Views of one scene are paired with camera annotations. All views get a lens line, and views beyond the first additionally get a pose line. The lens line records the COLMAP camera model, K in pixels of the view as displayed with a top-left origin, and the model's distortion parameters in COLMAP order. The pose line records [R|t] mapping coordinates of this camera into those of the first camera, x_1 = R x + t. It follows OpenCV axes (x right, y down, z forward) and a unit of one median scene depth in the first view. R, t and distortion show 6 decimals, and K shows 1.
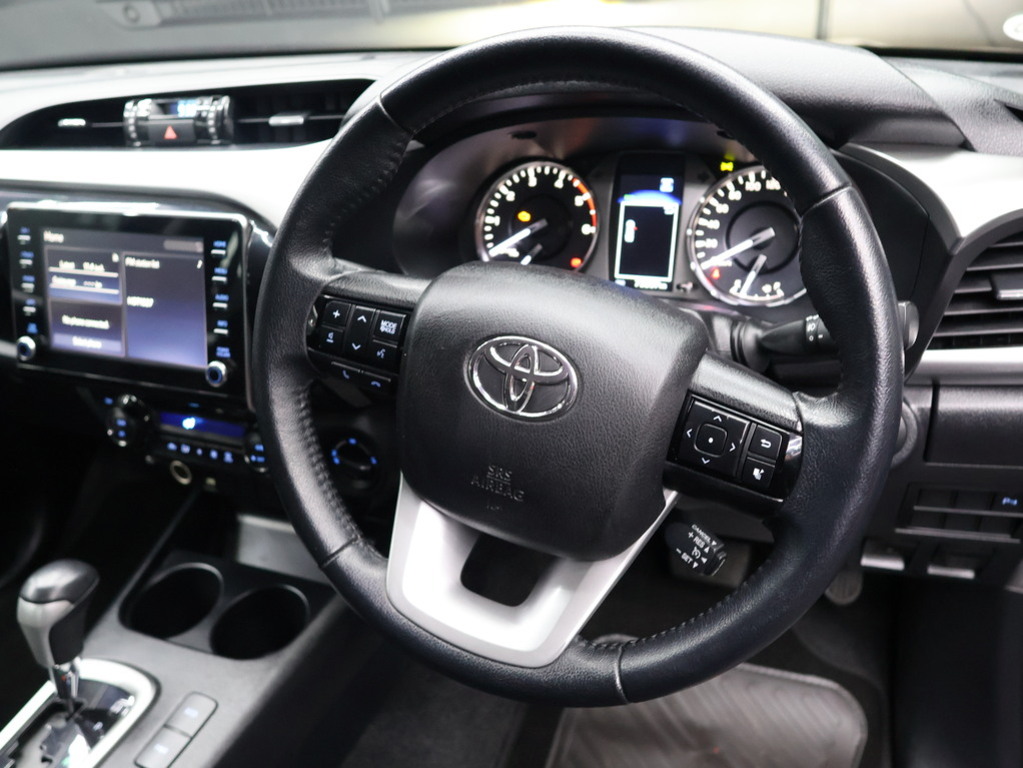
lens RADIAL K [[862.9, 0, 511.5], [0, 862.9, 384.0], [0, 0, 1]] dist [0.002908, 0.012356]
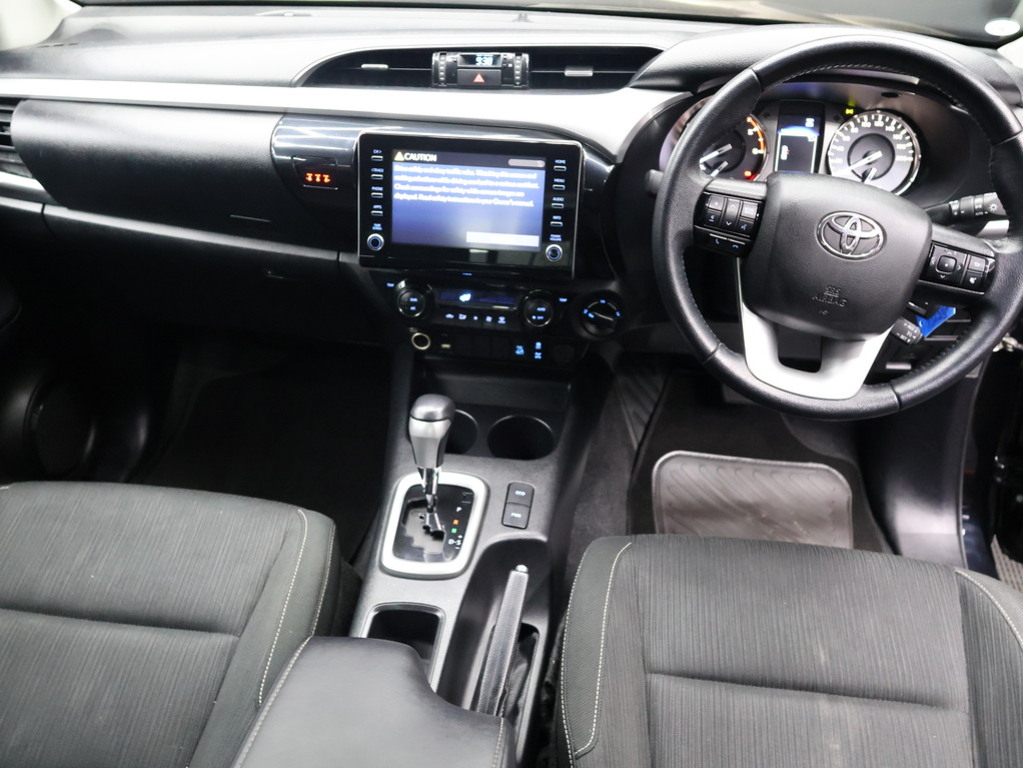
lens RADIAL K [[862.9, 0, 511.5], [0, 862.9, 384.0], [0, 0, 1]] dist [0.002908, 0.012356]
pose [[0.958087, -0.071183, 0.277493, -0.779578], [0.047024, 0.994576, 0.092775, 0.065905], [-0.282592, -0.075837, 0.956238, -0.360183]]
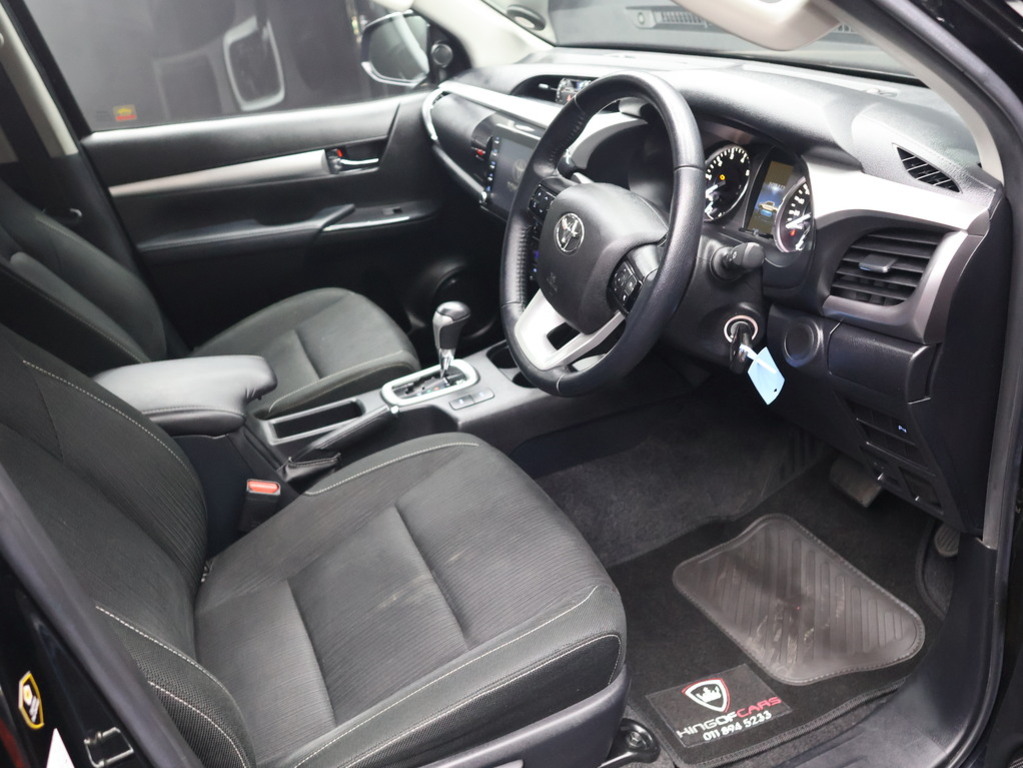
lens RADIAL K [[862.9, 0, 511.5], [0, 862.9, 384.0], [0, 0, 1]] dist [0.002908, 0.012356]
pose [[0.709871, 0.329627, -0.622438, 0.899430], [-0.300688, 0.940978, 0.155391, 0.036064], [0.636922, 0.076852, 0.767088, -0.464091]]
